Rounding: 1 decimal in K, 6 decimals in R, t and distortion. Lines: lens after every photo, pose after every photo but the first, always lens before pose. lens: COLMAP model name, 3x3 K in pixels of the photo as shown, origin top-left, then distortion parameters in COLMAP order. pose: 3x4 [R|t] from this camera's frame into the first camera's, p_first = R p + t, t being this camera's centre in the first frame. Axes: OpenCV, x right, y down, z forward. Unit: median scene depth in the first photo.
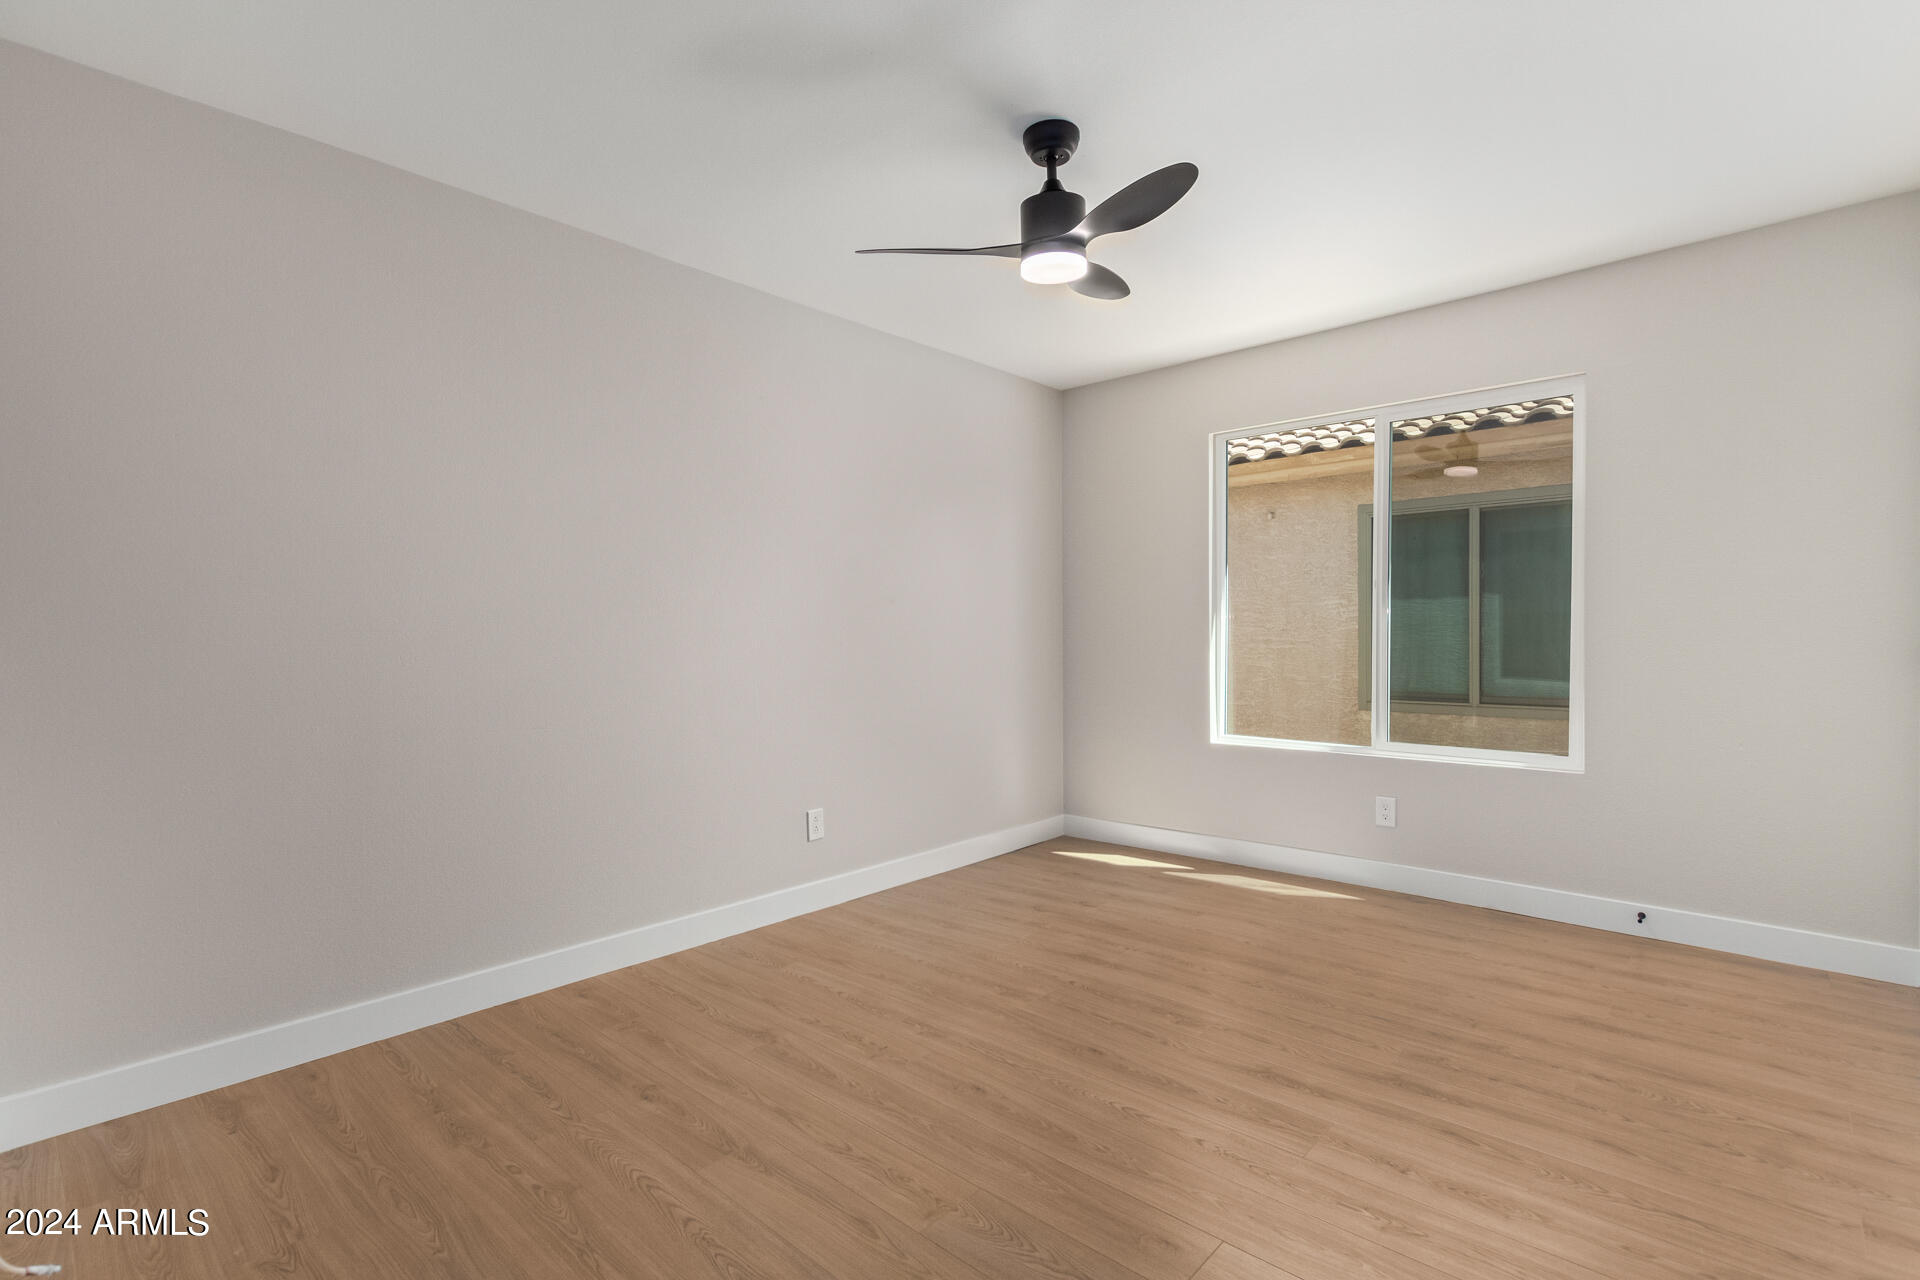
lens RADIAL K [[893.4, 0, 961.9], [0, 893.4, 630.5], [0, 0, 1]] dist [0.016359, -0.009275]
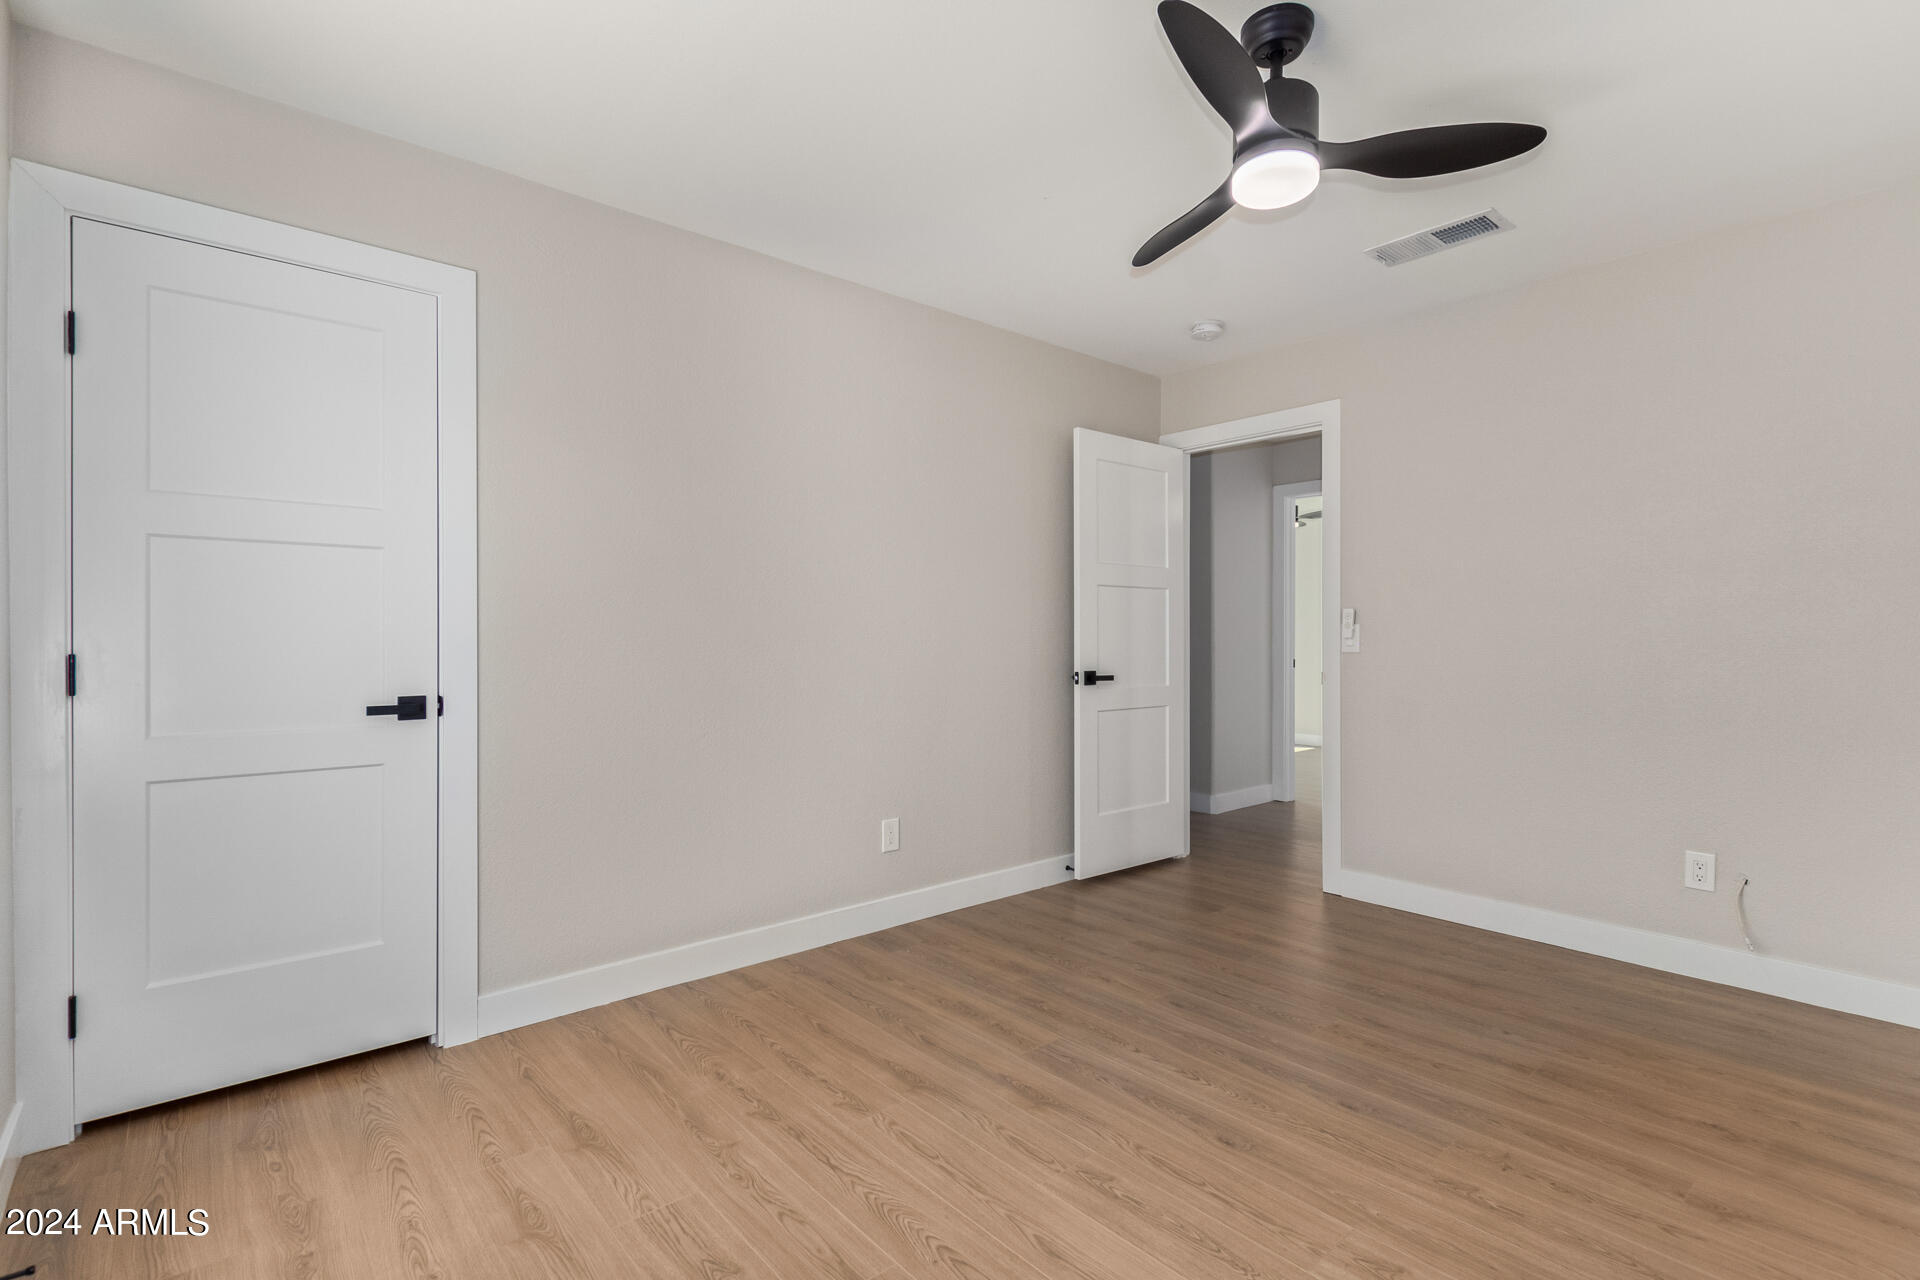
lens RADIAL K [[893.4, 0, 961.9], [0, 893.4, 630.5], [0, 0, 1]] dist [0.016359, -0.009275]
pose [[-0.992326, 0.011453, 0.123119, 0.300032], [0.010602, 0.999915, -0.007567, -0.001644], [-0.123195, -0.006203, -0.992363, 1.963423]]
